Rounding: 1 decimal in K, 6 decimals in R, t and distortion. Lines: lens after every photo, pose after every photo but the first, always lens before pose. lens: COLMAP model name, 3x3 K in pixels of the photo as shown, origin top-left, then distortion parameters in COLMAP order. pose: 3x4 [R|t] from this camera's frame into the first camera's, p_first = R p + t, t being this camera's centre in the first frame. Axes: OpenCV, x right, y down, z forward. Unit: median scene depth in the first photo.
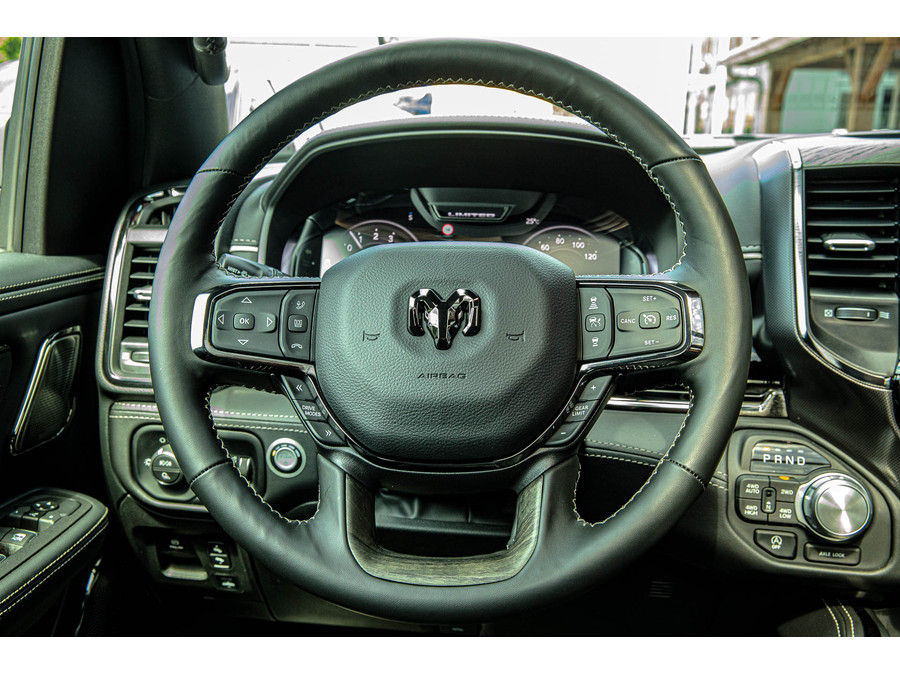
lens RADIAL K [[961.5, 0, 454.1], [0, 961.5, 335.6], [0, 0, 1]] dist [0.005055, 0.000000]
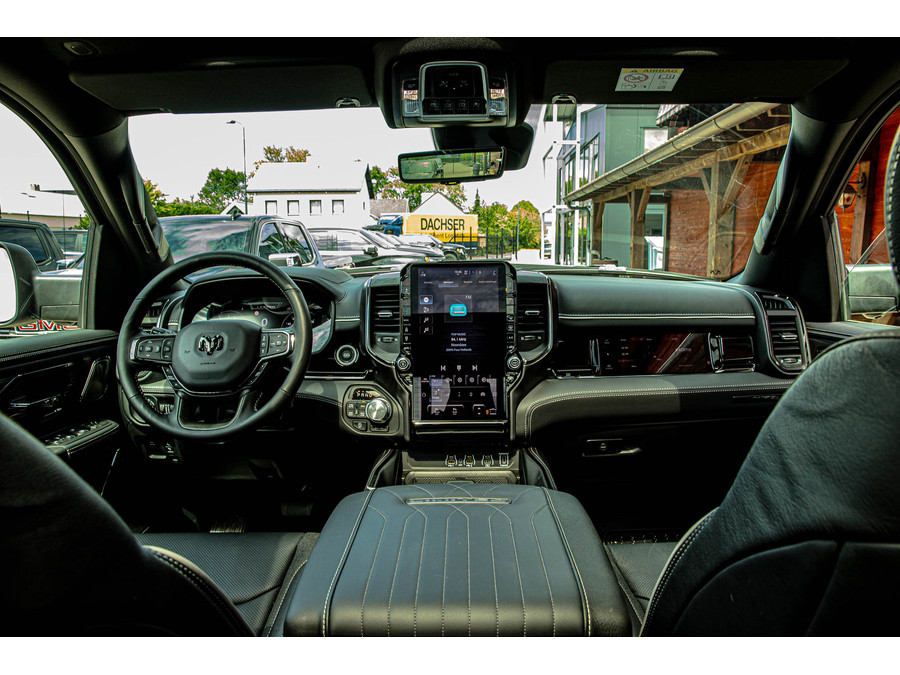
lens RADIAL K [[639.3, 0, 452.7], [0, 639.3, 333.6], [0, 0, 1]] dist [-0.097407, 0.075716]
pose [[0.998802, -0.038295, 0.030458, 0.549763], [0.040152, 0.997210, -0.062921, 0.081046], [-0.027963, 0.064068, 0.997554, -0.805118]]
